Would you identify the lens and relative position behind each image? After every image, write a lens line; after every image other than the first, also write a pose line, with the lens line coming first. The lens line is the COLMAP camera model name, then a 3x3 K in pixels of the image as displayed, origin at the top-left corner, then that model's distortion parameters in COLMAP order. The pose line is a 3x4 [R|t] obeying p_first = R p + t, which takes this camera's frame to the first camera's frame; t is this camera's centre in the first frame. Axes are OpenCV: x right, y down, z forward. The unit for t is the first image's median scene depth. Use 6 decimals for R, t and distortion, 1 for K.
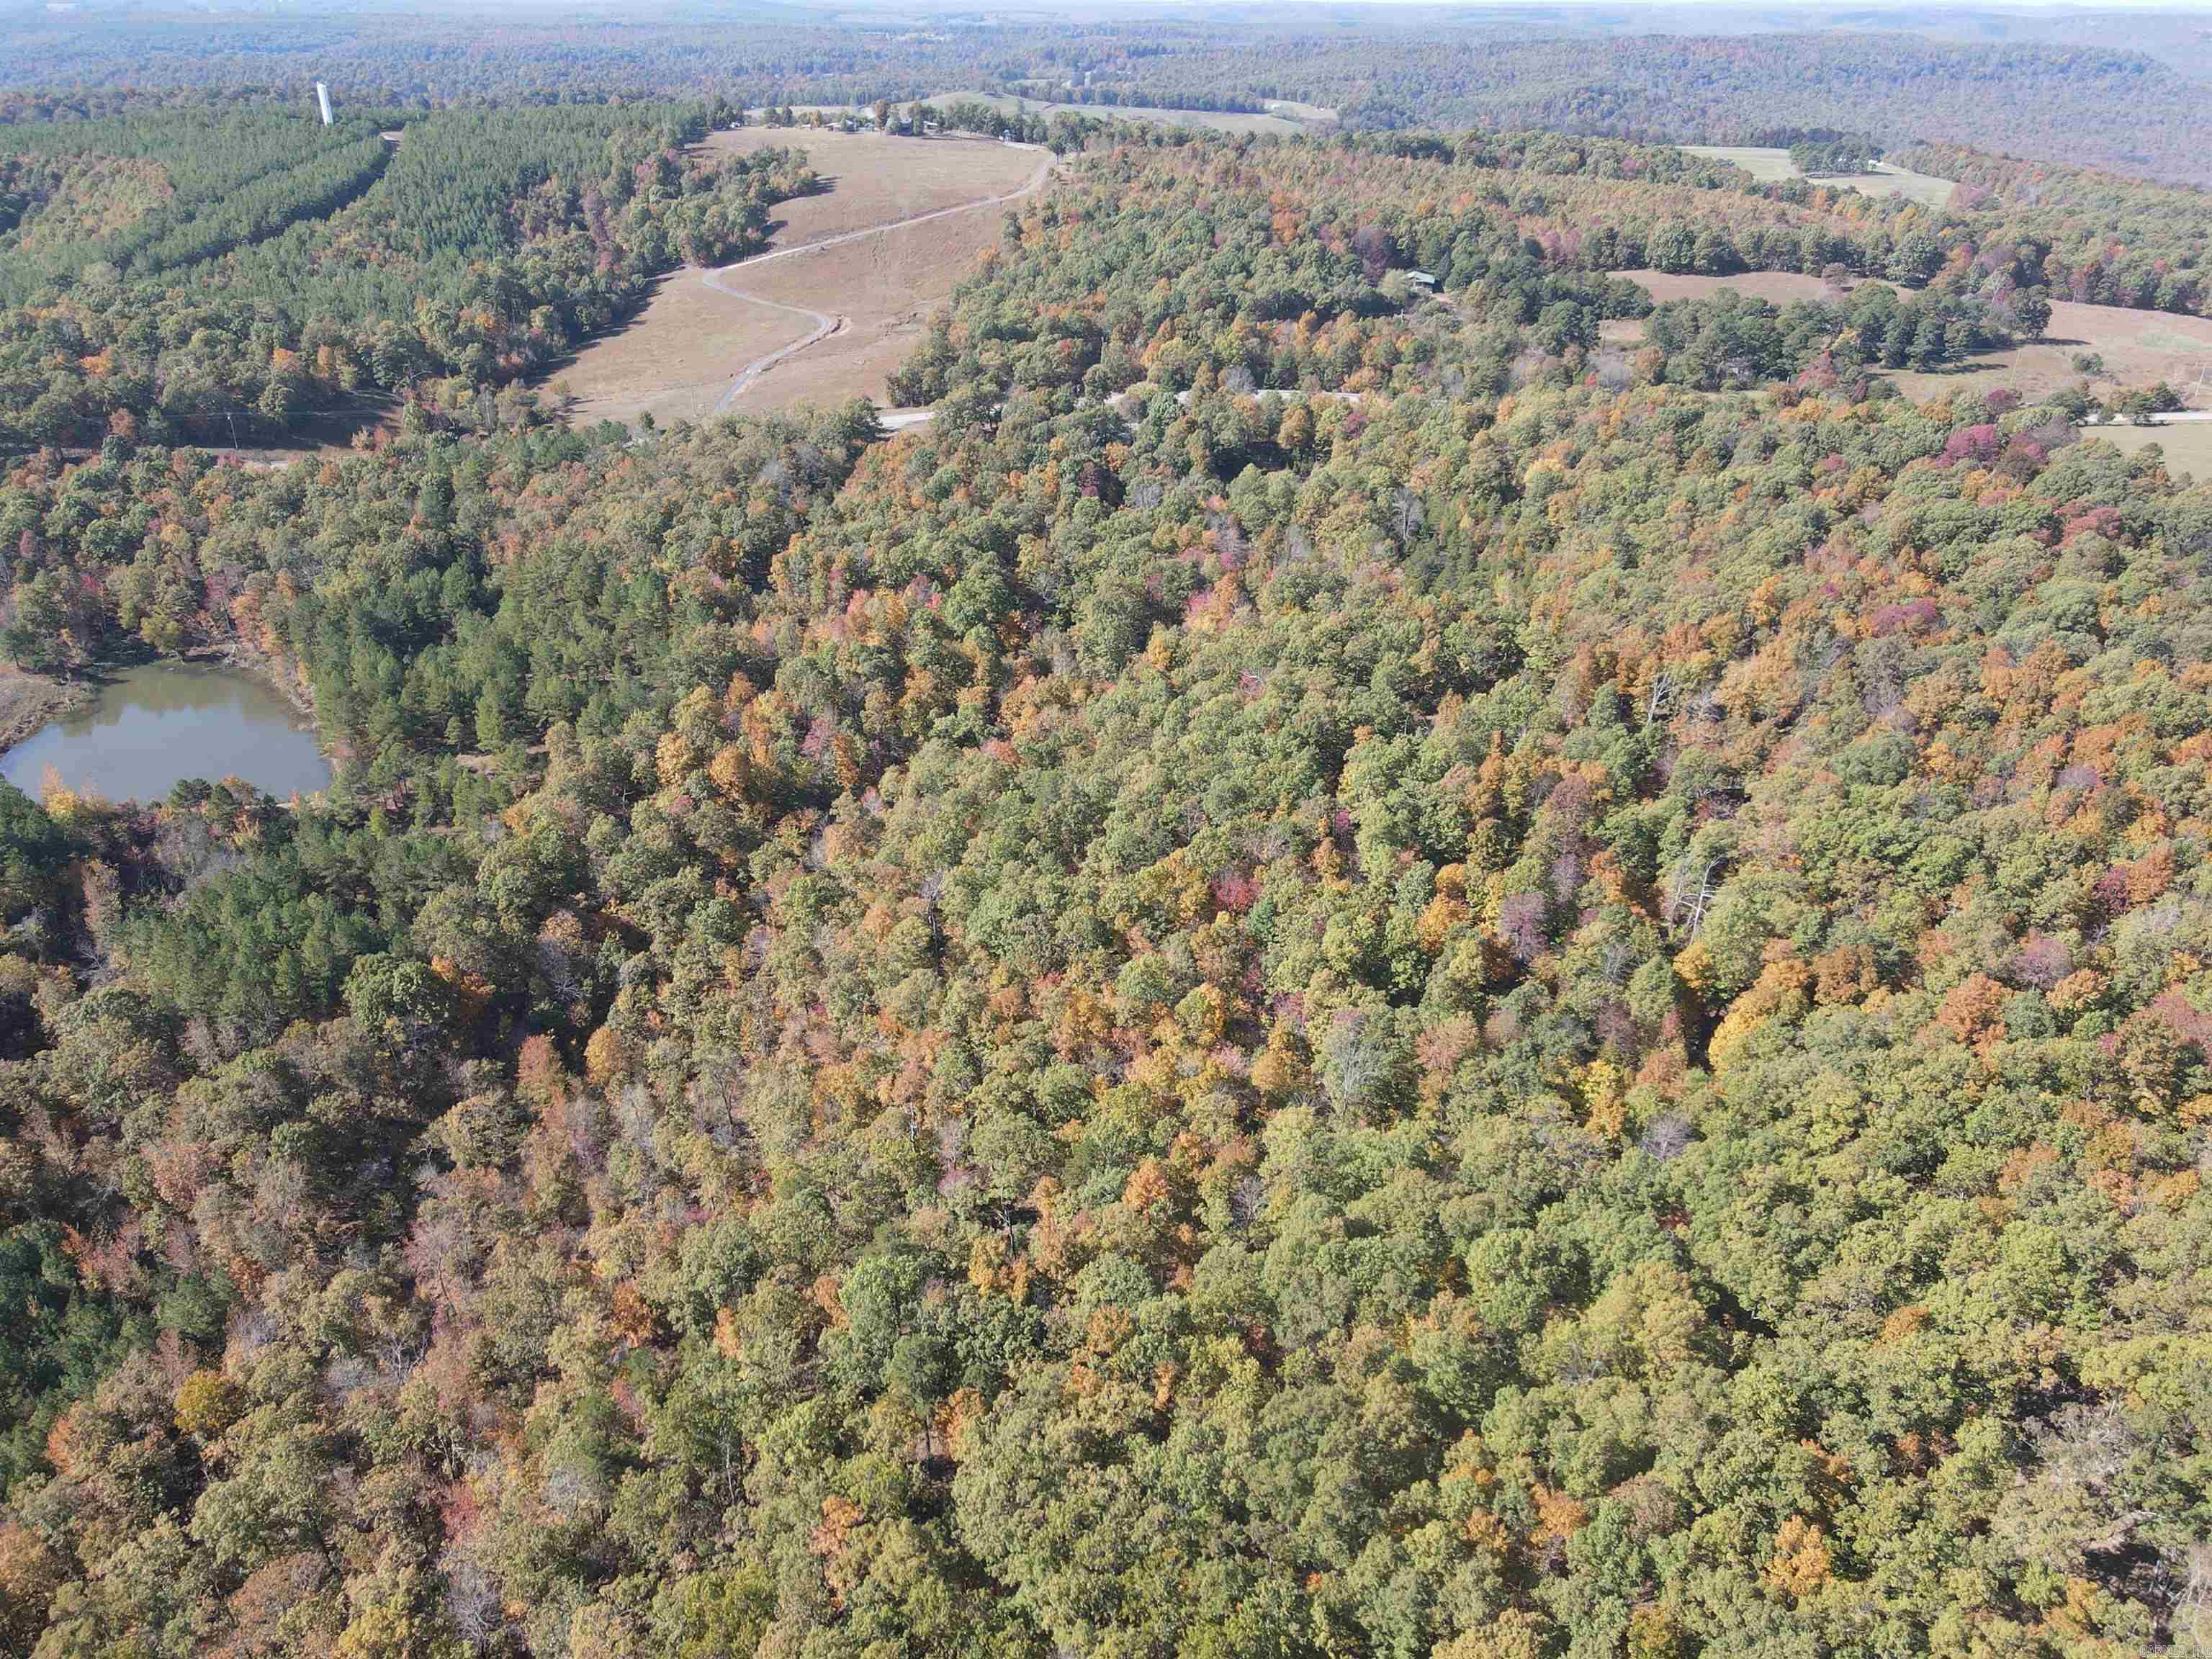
lens RADIAL K [[1535.5, 0, 1107.0], [0, 1535.5, 827.6], [0, 0, 1]] dist [0.032602, -0.006560]
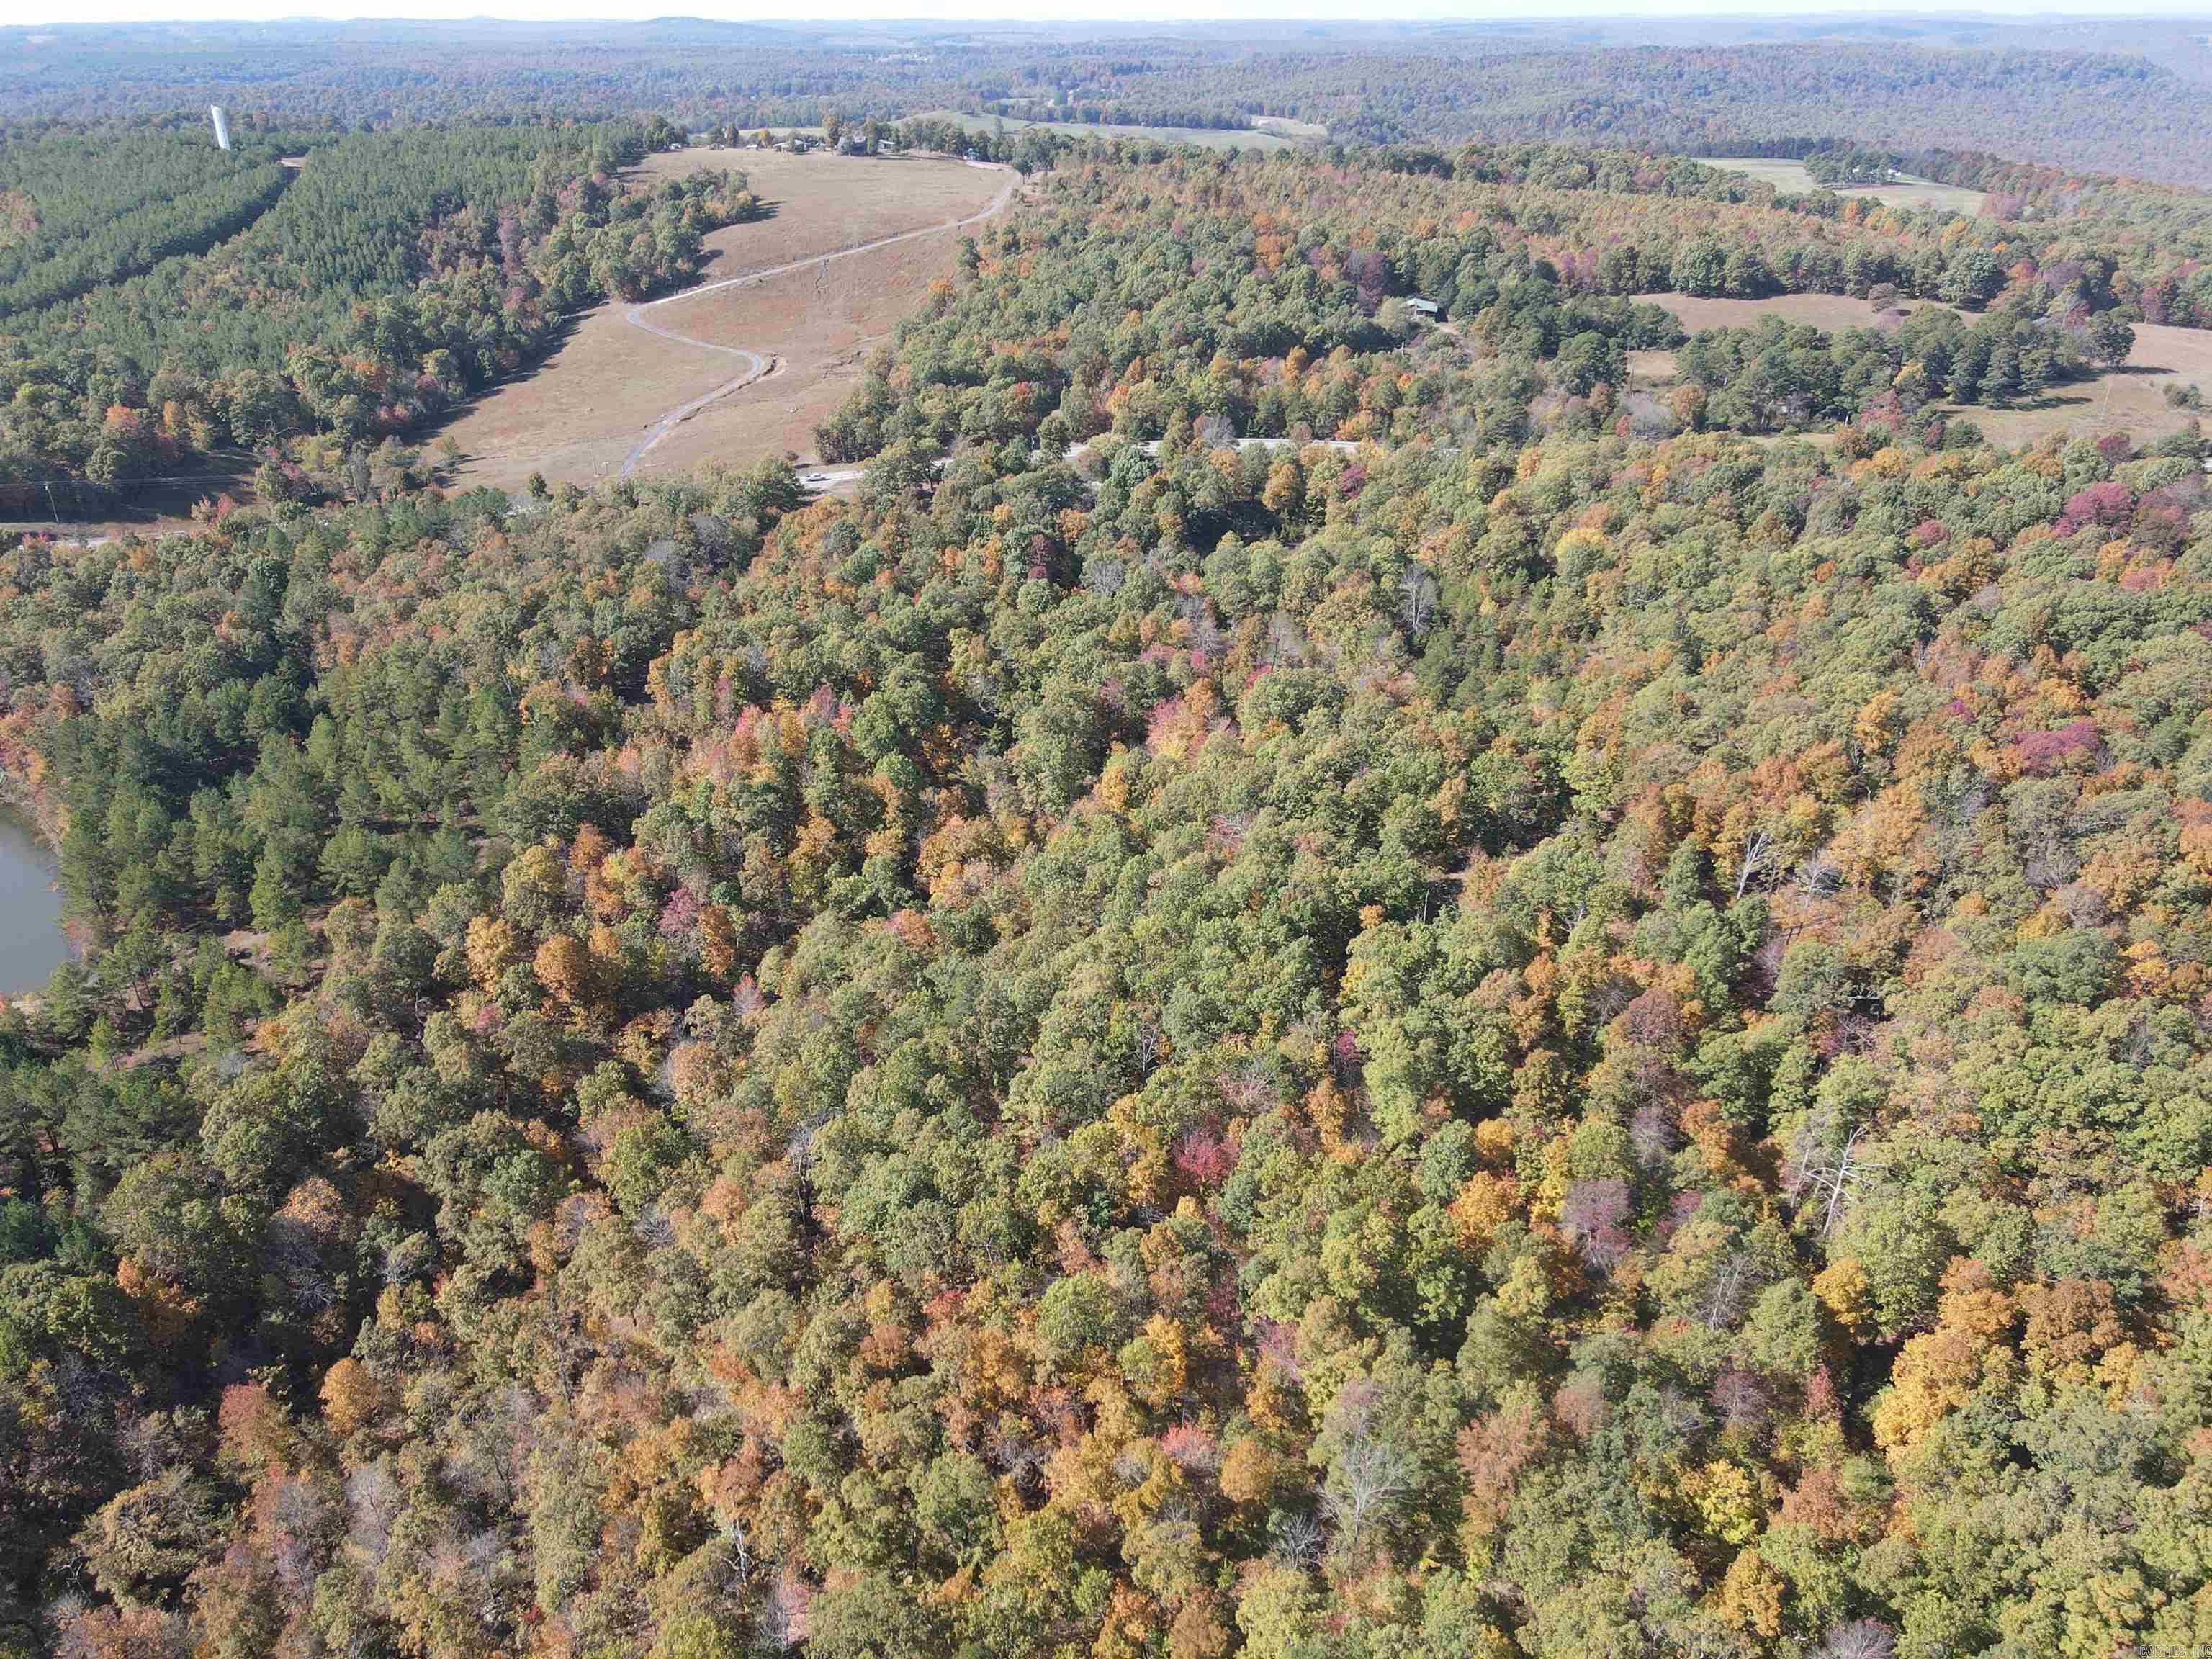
lens RADIAL K [[1535.5, 0, 1107.5], [0, 1535.5, 832.7], [0, 0, 1]] dist [0.032602, -0.006560]
pose [[0.999921, -0.012570, 0.000911, 0.026077], [0.012576, 0.999890, -0.007887, -0.074747], [-0.000812, 0.007898, 0.999968, 0.174547]]
